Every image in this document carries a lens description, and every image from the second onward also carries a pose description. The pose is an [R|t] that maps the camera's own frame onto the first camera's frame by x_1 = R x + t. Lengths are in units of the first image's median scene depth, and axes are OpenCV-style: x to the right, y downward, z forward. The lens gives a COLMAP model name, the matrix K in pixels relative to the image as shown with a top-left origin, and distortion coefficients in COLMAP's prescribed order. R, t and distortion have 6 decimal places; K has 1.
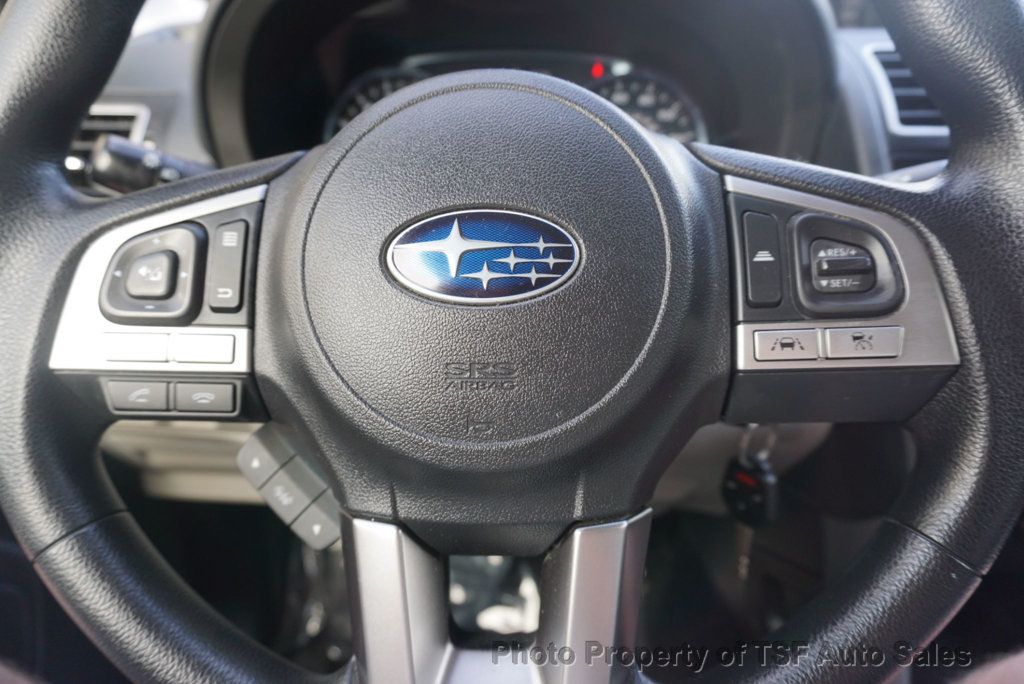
lens RADIAL K [[696.9, 0, 509.6], [0, 696.9, 339.1], [0, 0, 1]] dist [-0.048430, -0.000419]
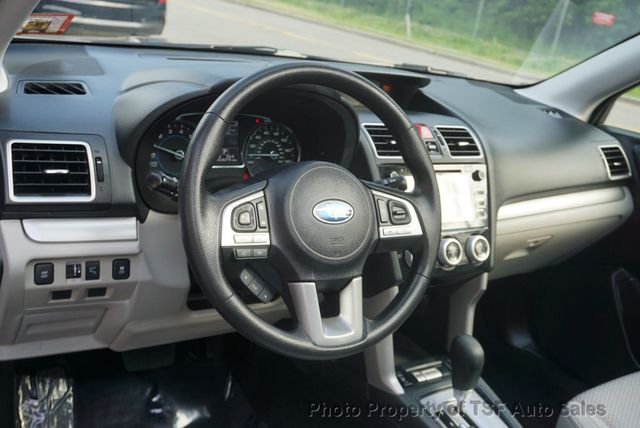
lens RADIAL K [[640.1, 0, 324.9], [0, 640.1, 213.6], [0, 0, 1]] dist [0.008461, 0.000000]
pose [[0.827426, -0.016757, 0.561325, -2.018591], [0.054370, 0.997249, -0.050373, 0.069659], [-0.558937, 0.072199, 0.826061, -1.906791]]
